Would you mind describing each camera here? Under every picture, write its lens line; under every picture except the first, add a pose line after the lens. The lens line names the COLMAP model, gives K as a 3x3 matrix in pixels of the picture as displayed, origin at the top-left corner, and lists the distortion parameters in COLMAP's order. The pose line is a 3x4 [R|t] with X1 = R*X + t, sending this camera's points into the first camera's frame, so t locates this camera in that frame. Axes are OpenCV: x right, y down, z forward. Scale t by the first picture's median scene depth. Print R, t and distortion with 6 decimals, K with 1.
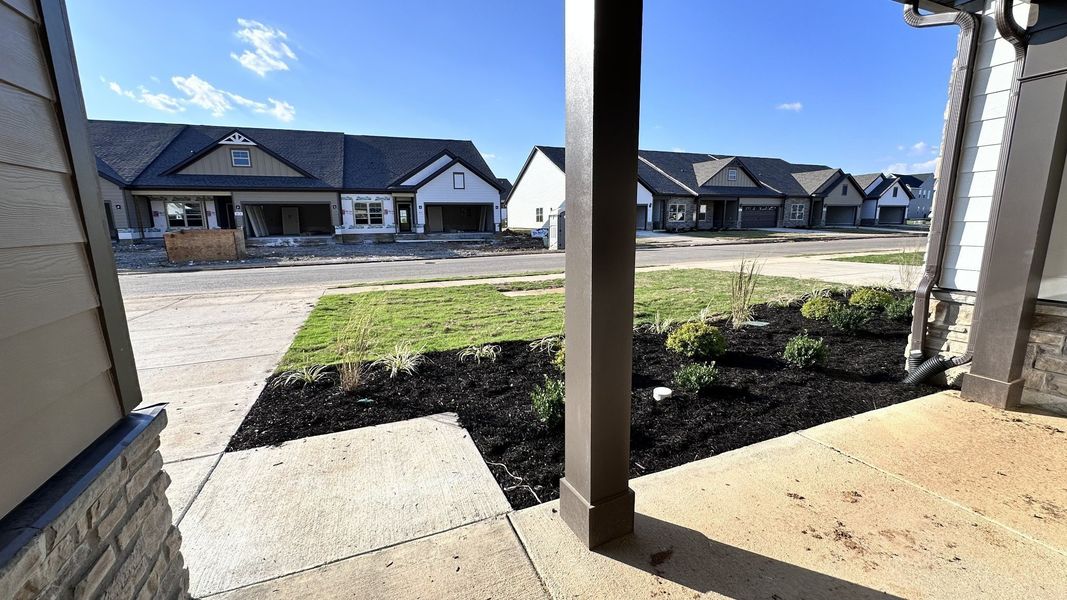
lens RADIAL K [[435.0, 0, 533.1], [0, 435.0, 299.4], [0, 0, 1]] dist [-0.008574, 0.001949]
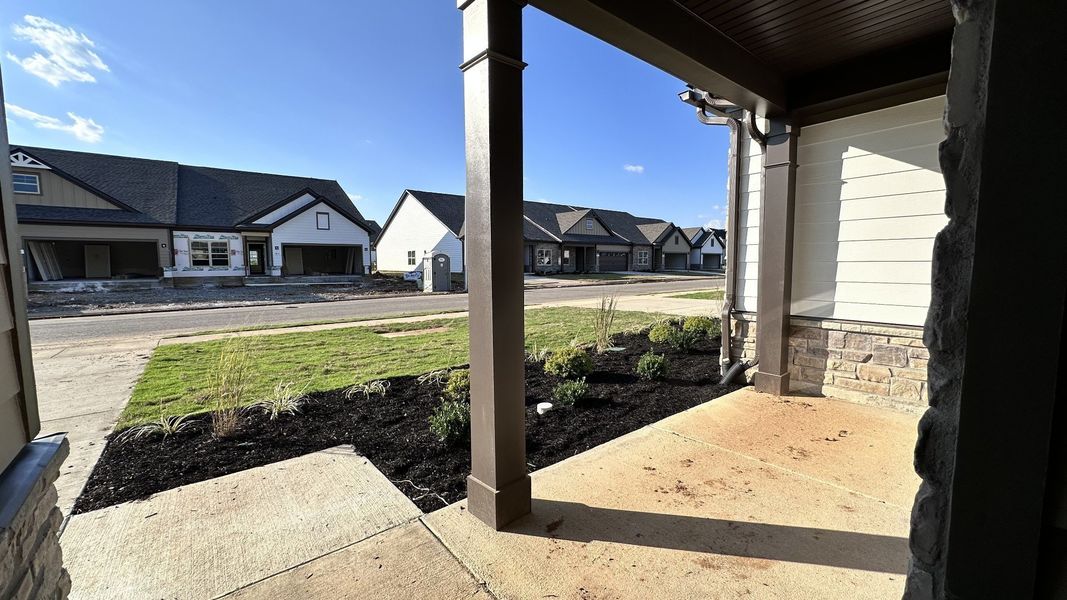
lens RADIAL K [[435.0, 0, 541.4], [0, 435.0, 300.7], [0, 0, 1]] dist [-0.008574, 0.001949]
pose [[0.952599, -0.018692, 0.303655, -0.047087], [0.047950, 0.994860, -0.089186, 0.032133], [-0.300427, 0.099519, 0.948599, -0.100587]]
